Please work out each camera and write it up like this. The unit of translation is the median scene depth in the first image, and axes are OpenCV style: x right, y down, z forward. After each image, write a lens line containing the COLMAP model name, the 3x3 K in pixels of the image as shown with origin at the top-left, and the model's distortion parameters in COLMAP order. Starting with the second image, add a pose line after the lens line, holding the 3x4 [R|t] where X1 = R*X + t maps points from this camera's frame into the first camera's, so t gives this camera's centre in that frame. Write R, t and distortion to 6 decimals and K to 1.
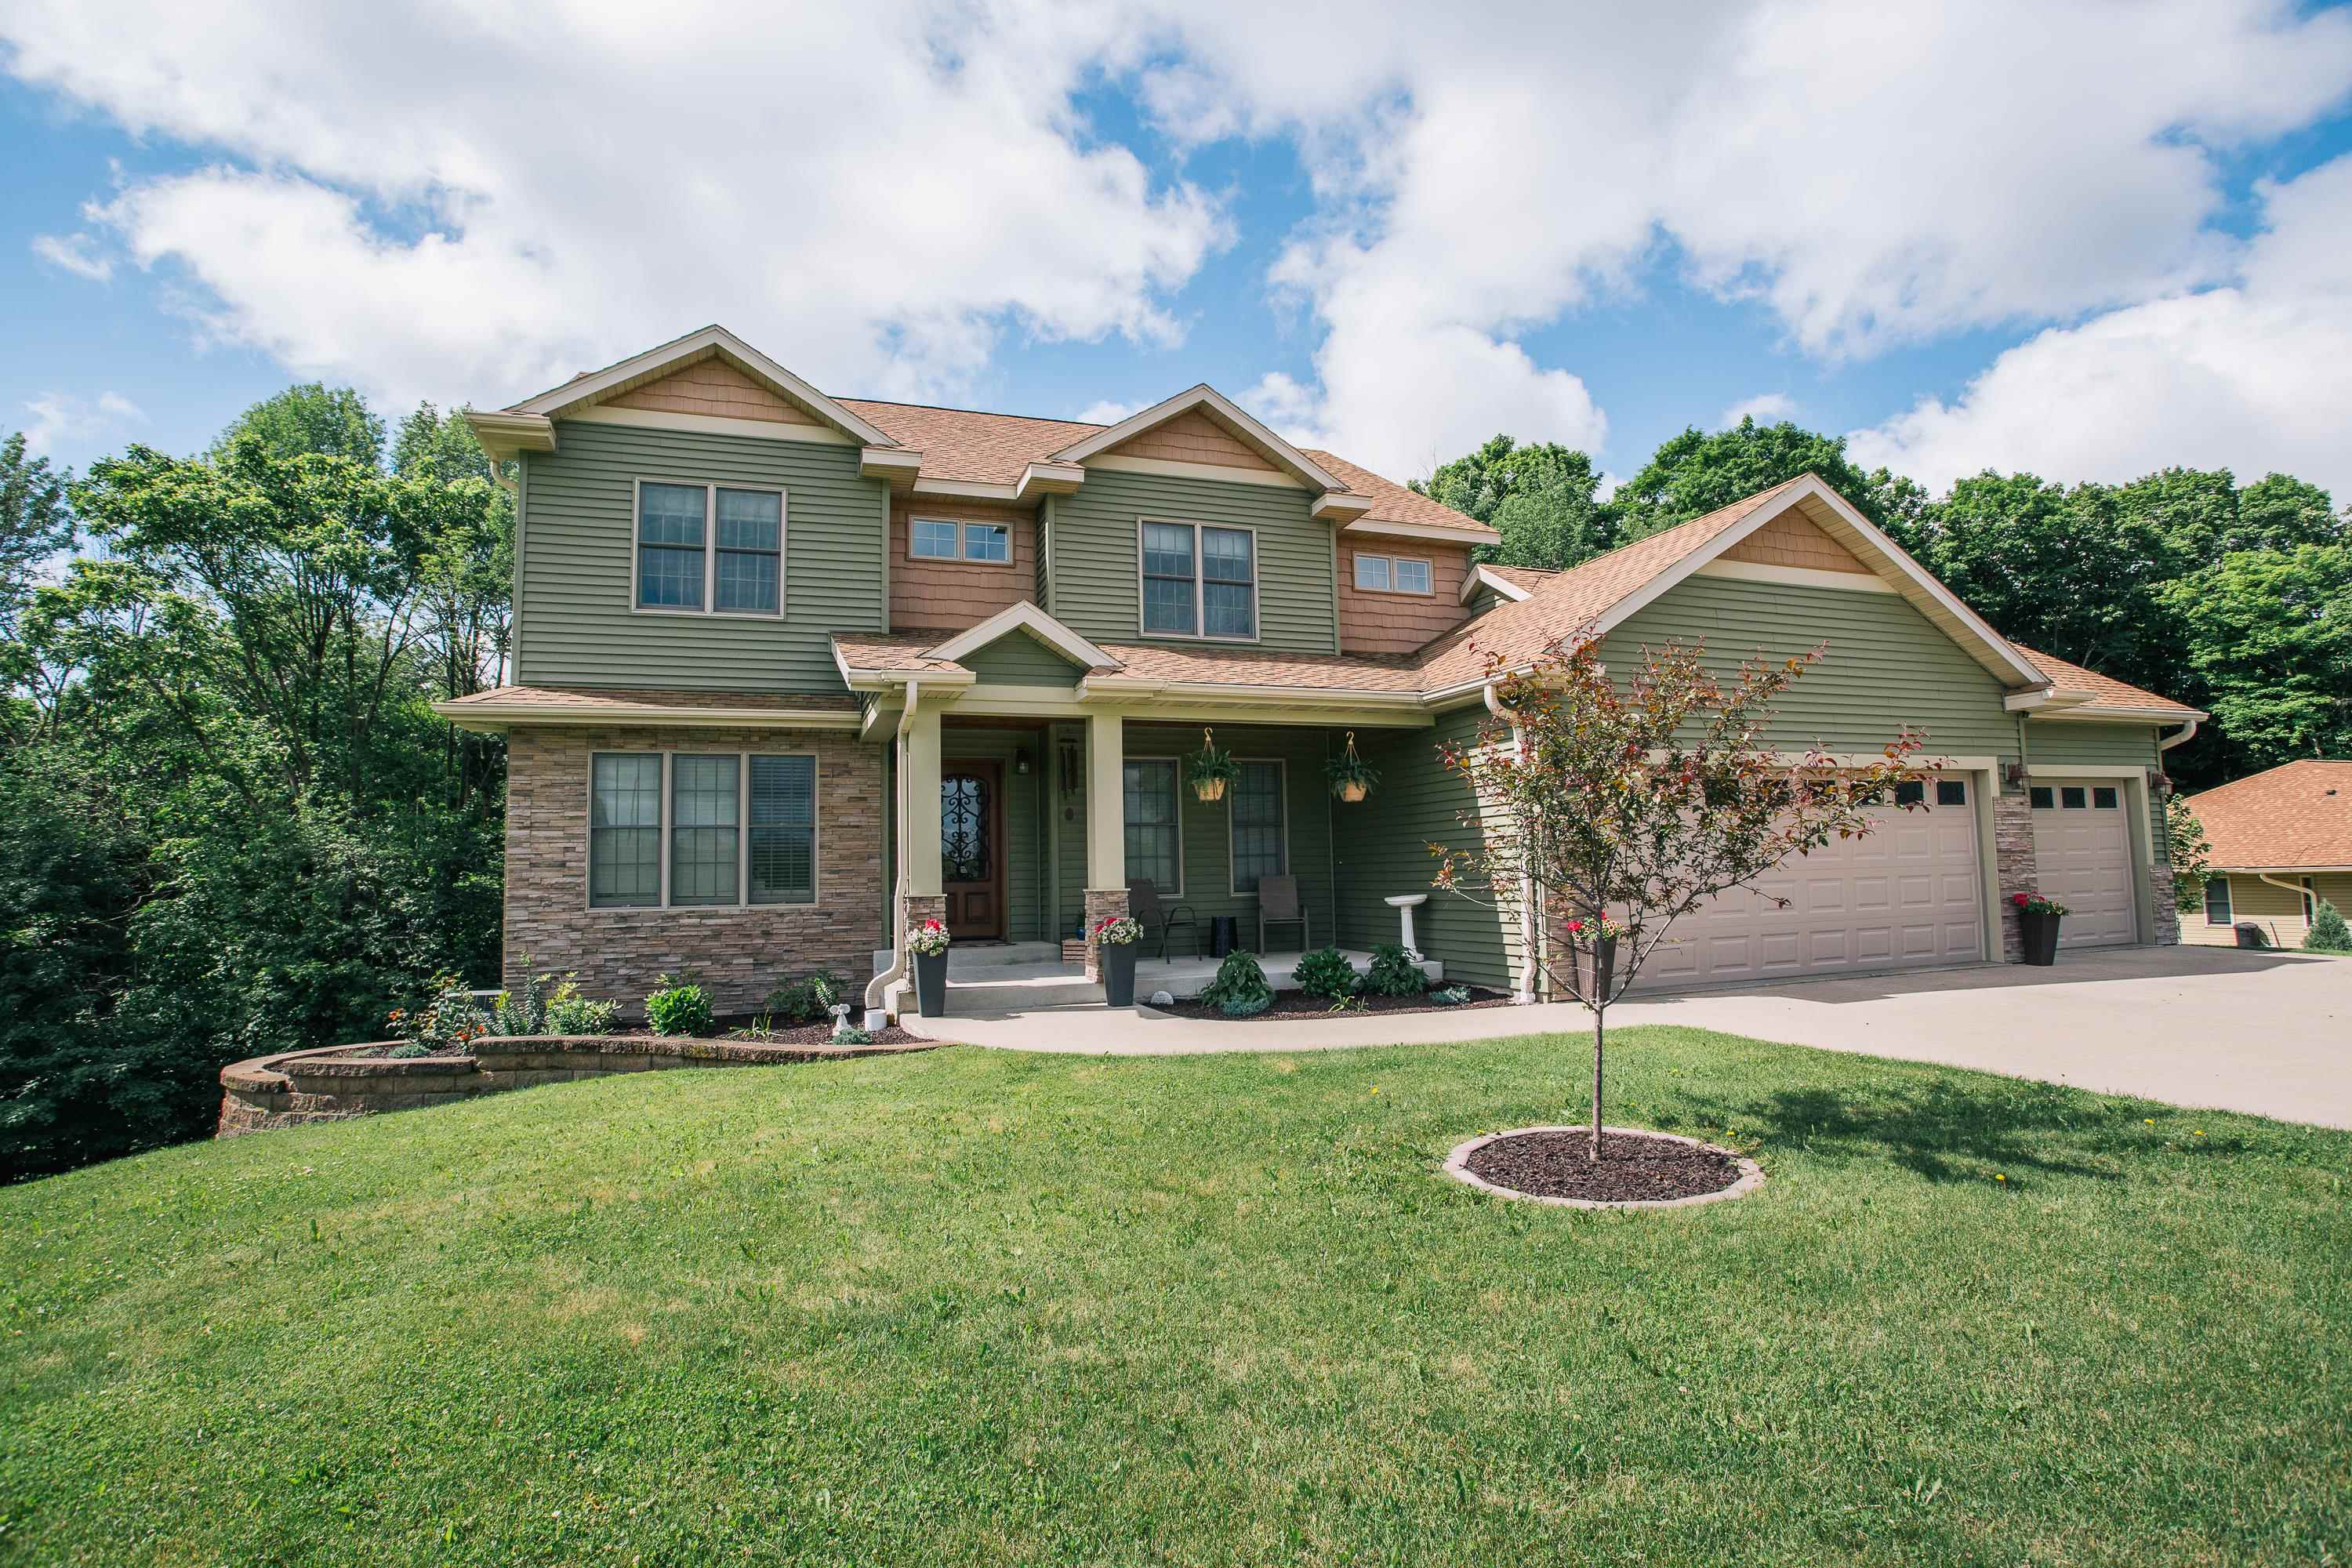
lens RADIAL K [[1155.5, 0, 1185.4], [0, 1155.5, 772.8], [0, 0, 1]] dist [-0.071338, 0.028017]
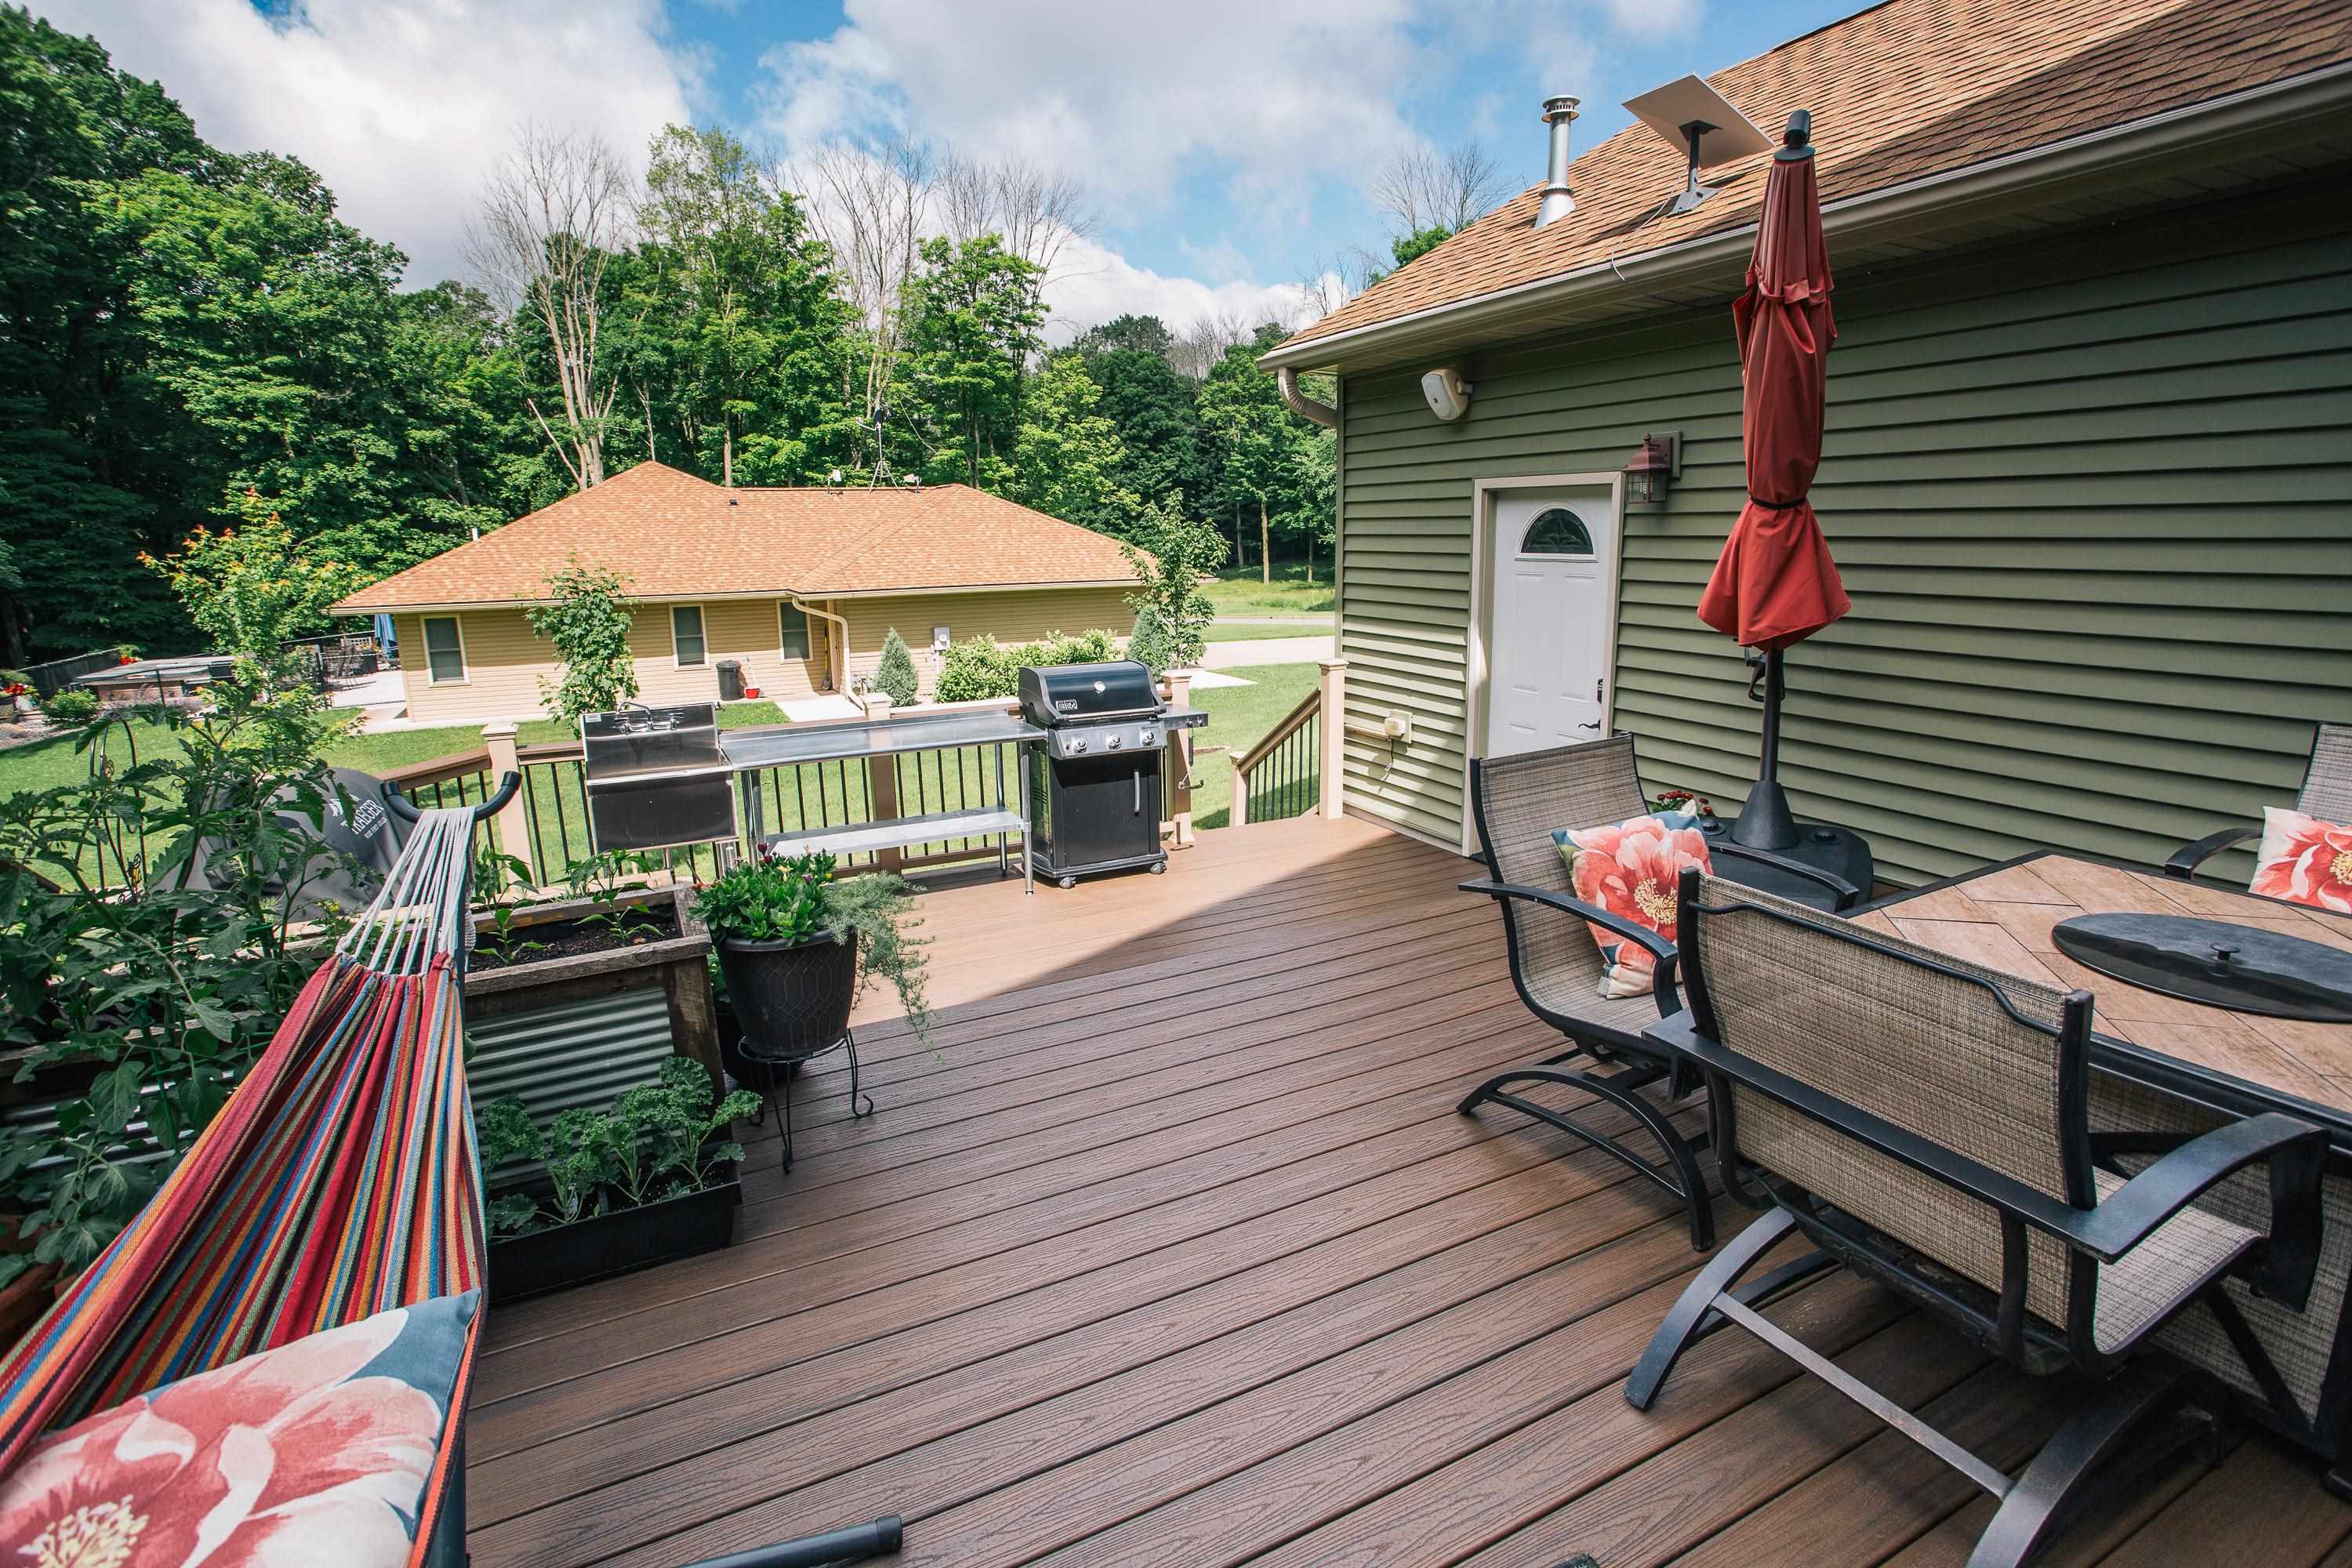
lens RADIAL K [[1136.4, 0, 1184.4], [0, 1136.4, 779.7], [0, 0, 1]] dist [-0.066173, 0.027987]
pose [[-0.123848, -0.192660, 0.973419, 0.197415], [-0.071358, 0.980160, 0.184916, 0.077913], [-0.989732, -0.046559, -0.135139, 1.422312]]
